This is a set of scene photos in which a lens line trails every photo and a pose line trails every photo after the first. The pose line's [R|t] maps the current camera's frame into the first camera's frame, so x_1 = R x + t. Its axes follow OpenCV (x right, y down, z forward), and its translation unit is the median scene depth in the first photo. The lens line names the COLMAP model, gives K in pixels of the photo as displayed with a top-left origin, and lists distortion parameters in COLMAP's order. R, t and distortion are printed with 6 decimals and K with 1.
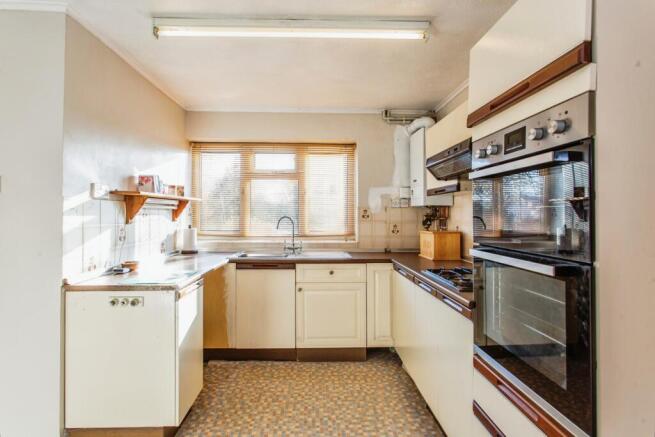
lens RADIAL K [[337.7, 0, 324.8], [0, 337.7, 216.4], [0, 0, 1]] dist [-0.010863, 0.003049]
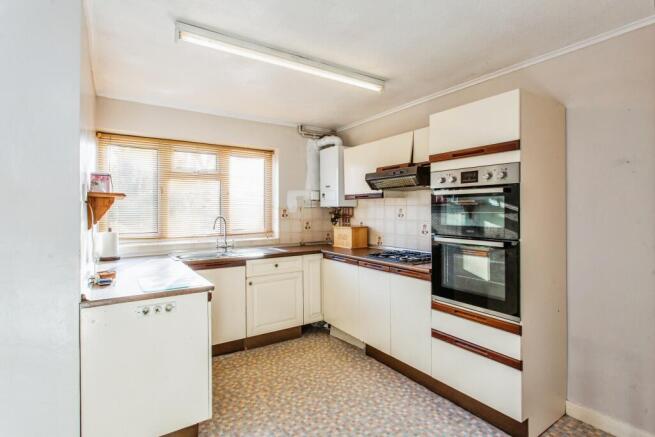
lens RADIAL K [[337.7, 0, 330.8], [0, 337.7, 215.3], [0, 0, 1]] dist [-0.010863, 0.003049]
pose [[0.839331, -0.013069, 0.543464, -0.439476], [0.006334, 0.999878, 0.014263, -0.018492], [-0.543584, -0.008529, 0.839311, -0.057938]]
